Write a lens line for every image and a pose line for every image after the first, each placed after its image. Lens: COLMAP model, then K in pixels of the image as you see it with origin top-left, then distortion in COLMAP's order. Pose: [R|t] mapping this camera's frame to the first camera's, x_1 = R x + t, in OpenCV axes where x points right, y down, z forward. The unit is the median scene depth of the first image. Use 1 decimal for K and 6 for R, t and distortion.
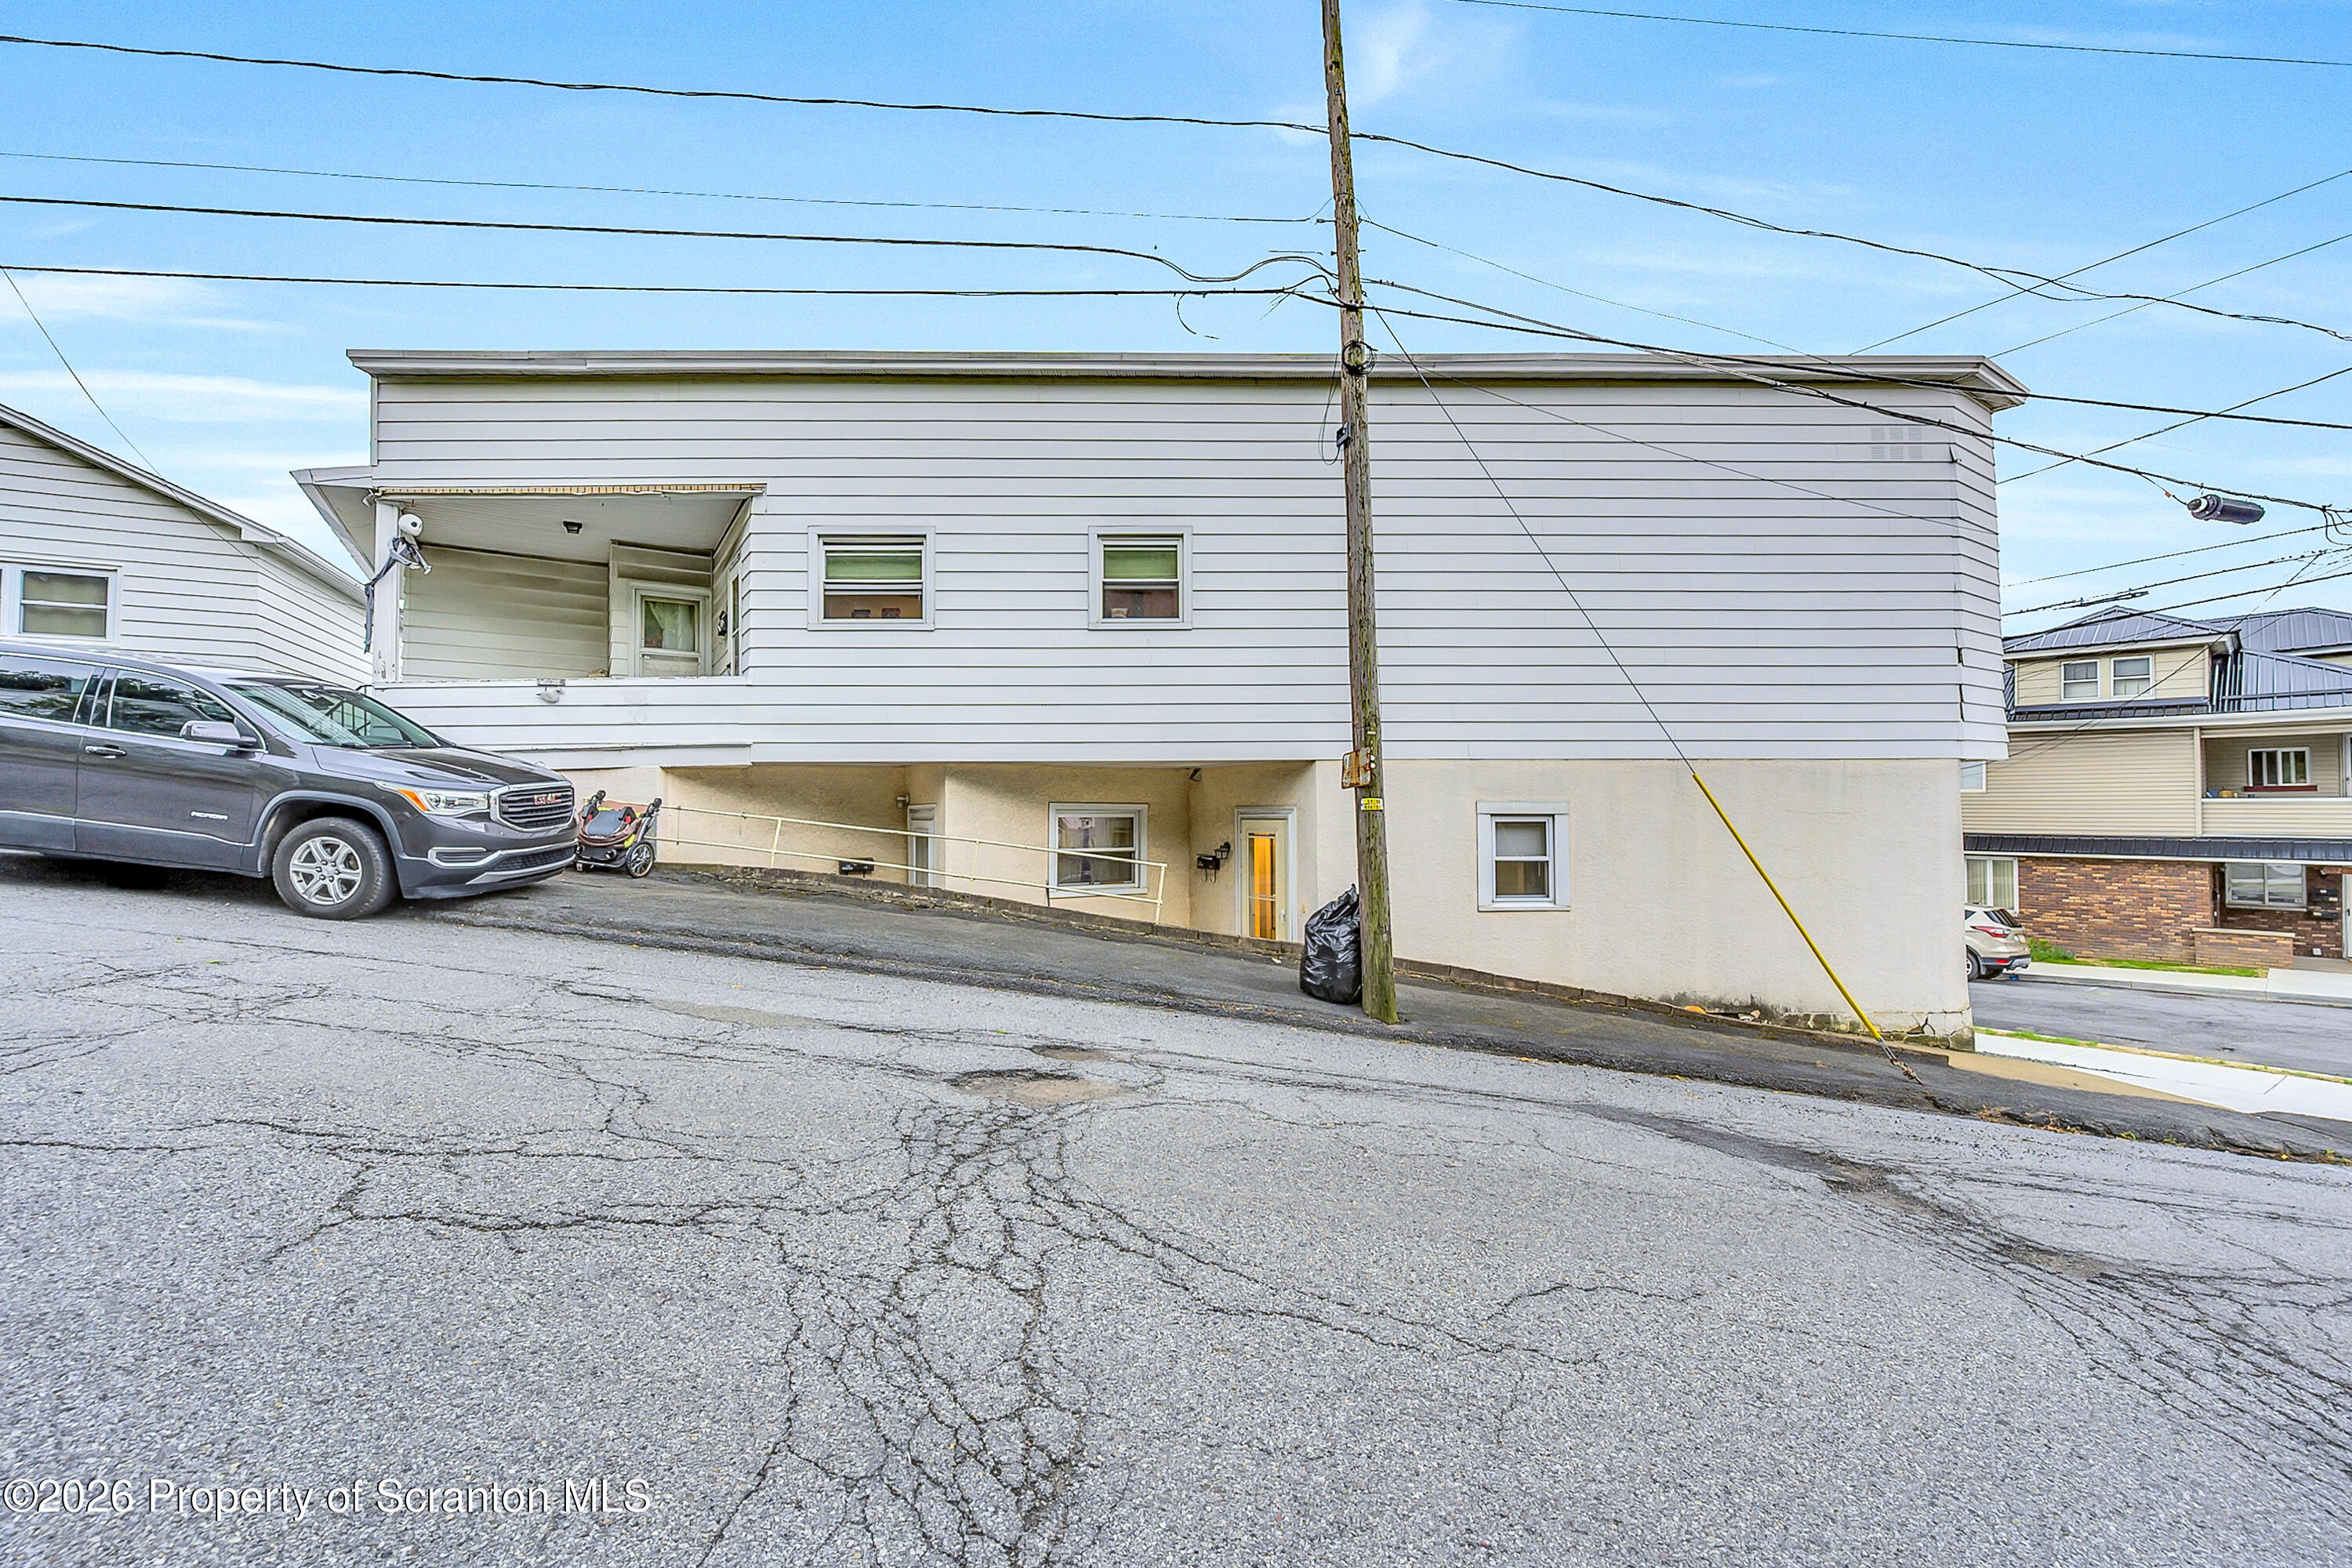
lens RADIAL K [[955.7, 0, 1173.1], [0, 955.7, 817.7], [0, 0, 1]] dist [-0.012019, -0.000031]
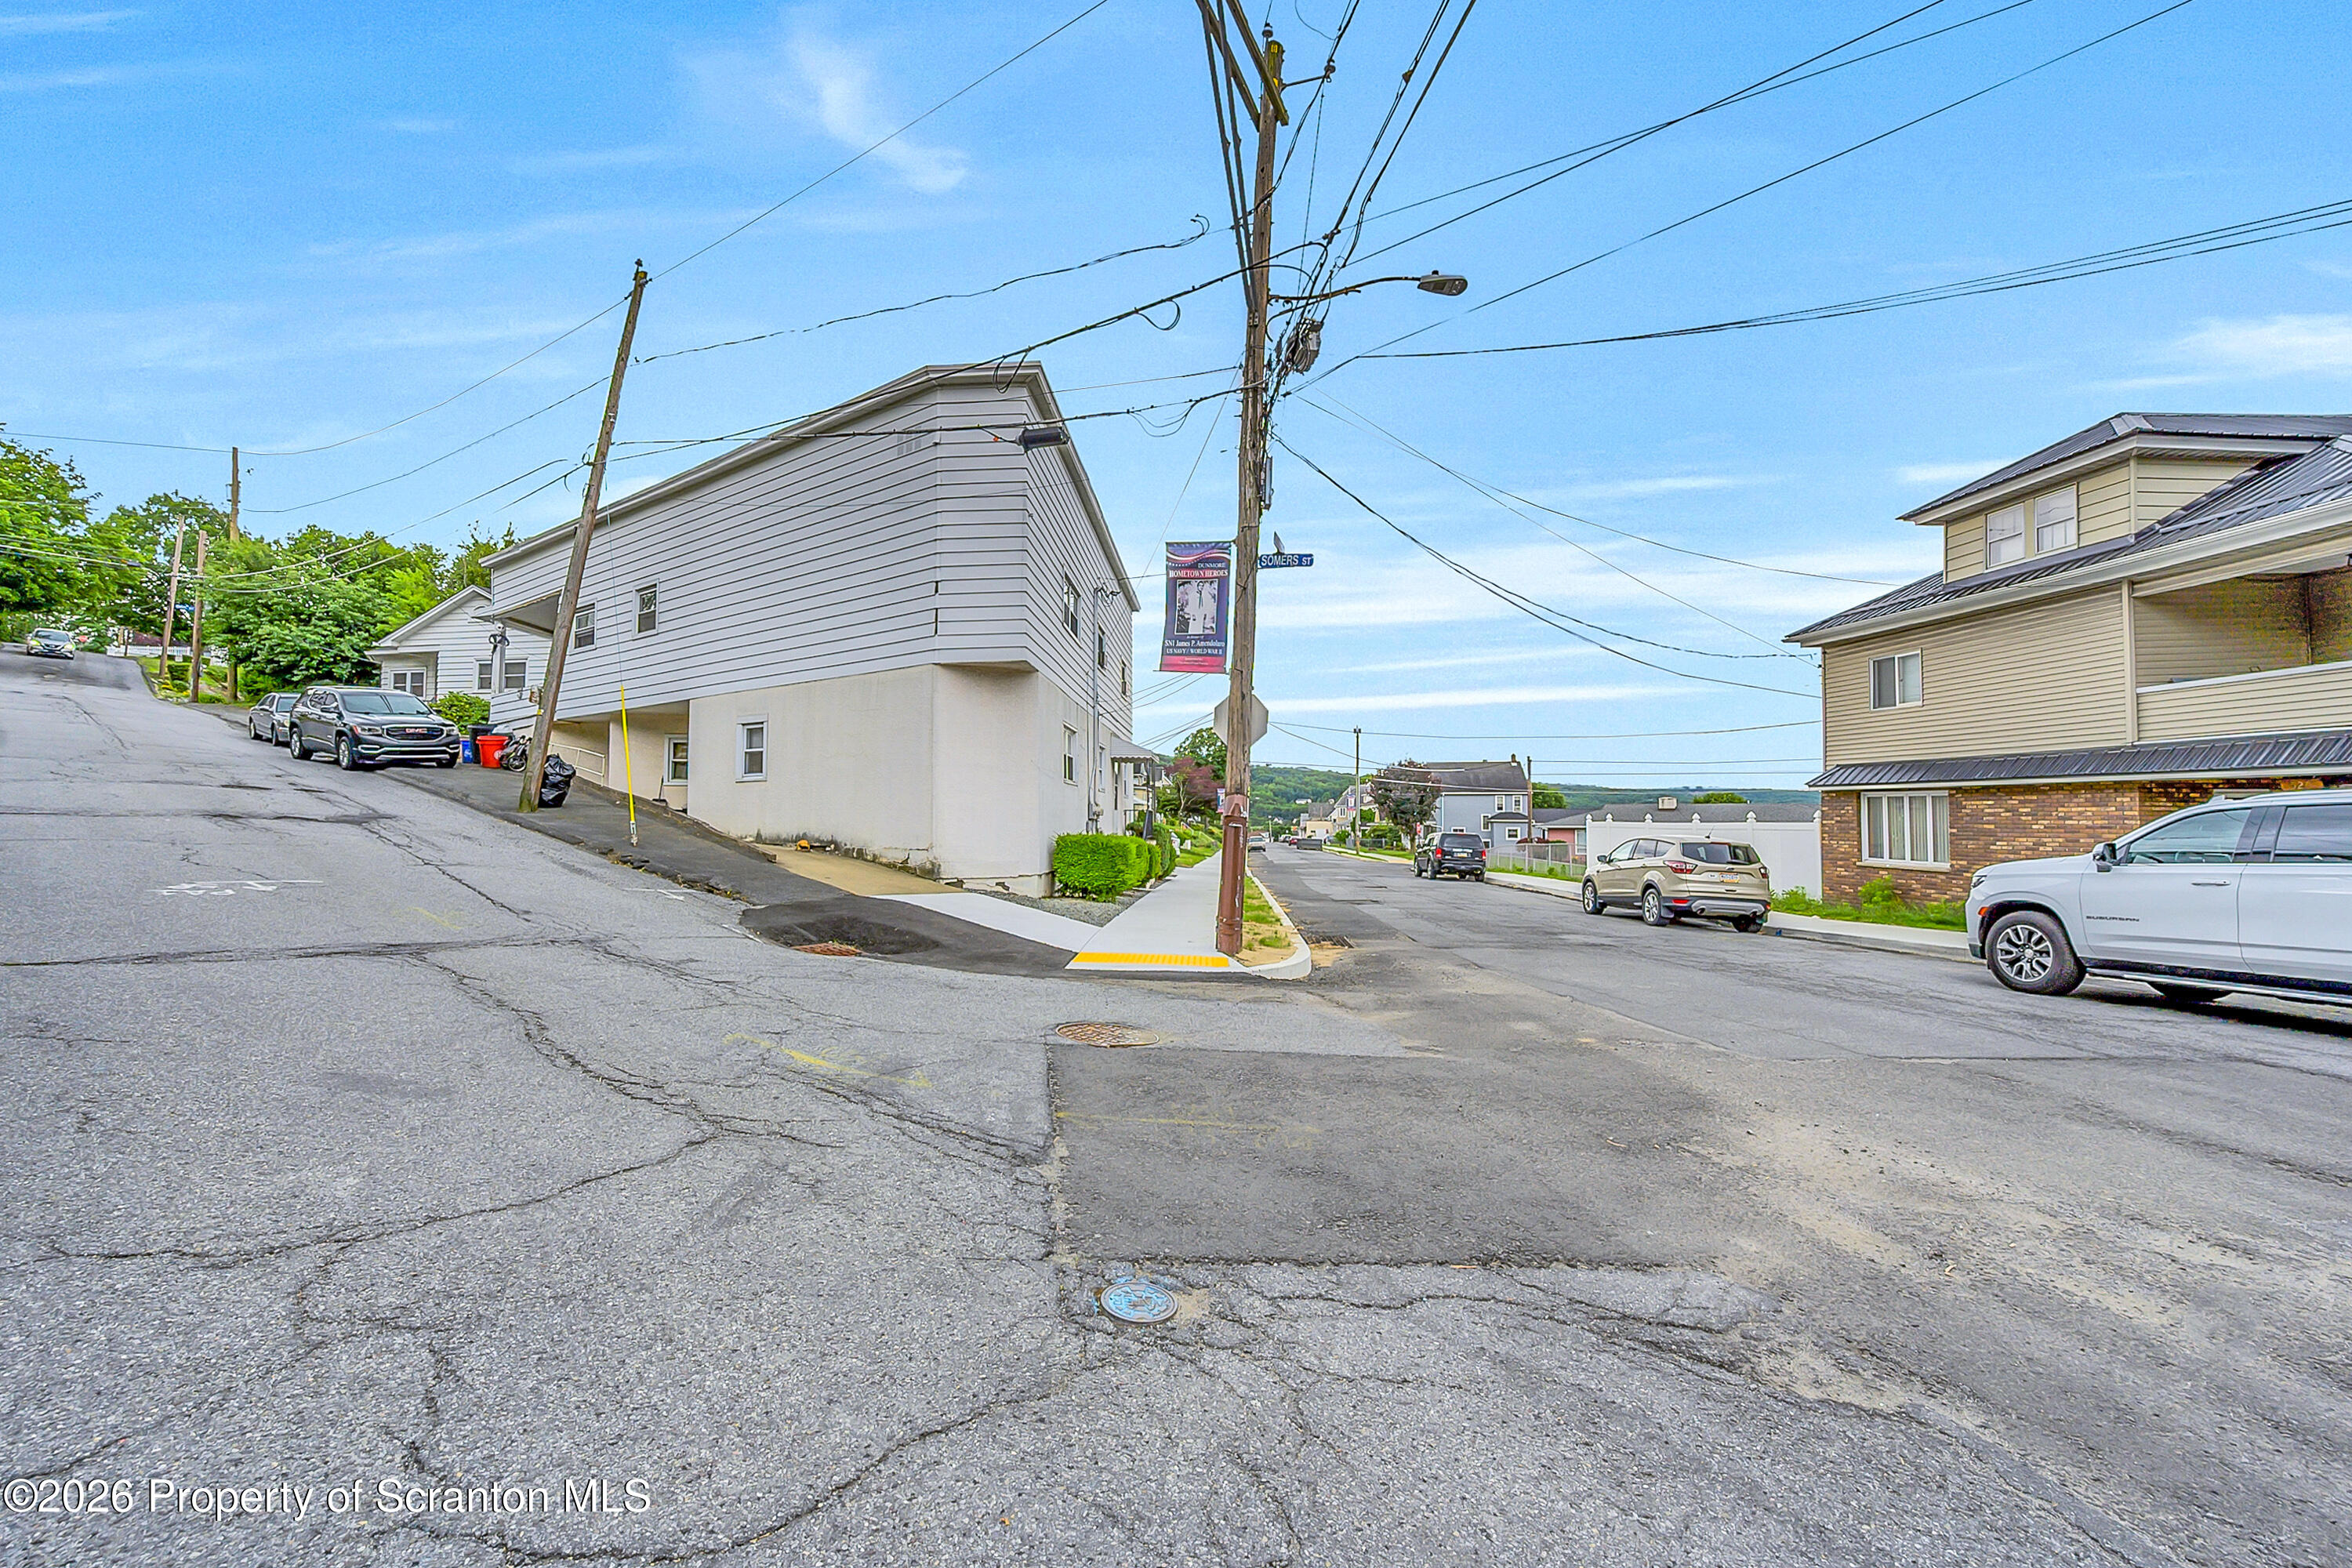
lens RADIAL K [[955.7, 0, 1173.1], [0, 955.7, 817.7], [0, 0, 1]] dist [-0.012019, -0.000031]
pose [[0.795793, 0.004005, -0.605555, 1.911794], [-0.007742, 0.999964, -0.003561, 0.156816], [0.605519, 0.007522, 0.795795, 0.131454]]
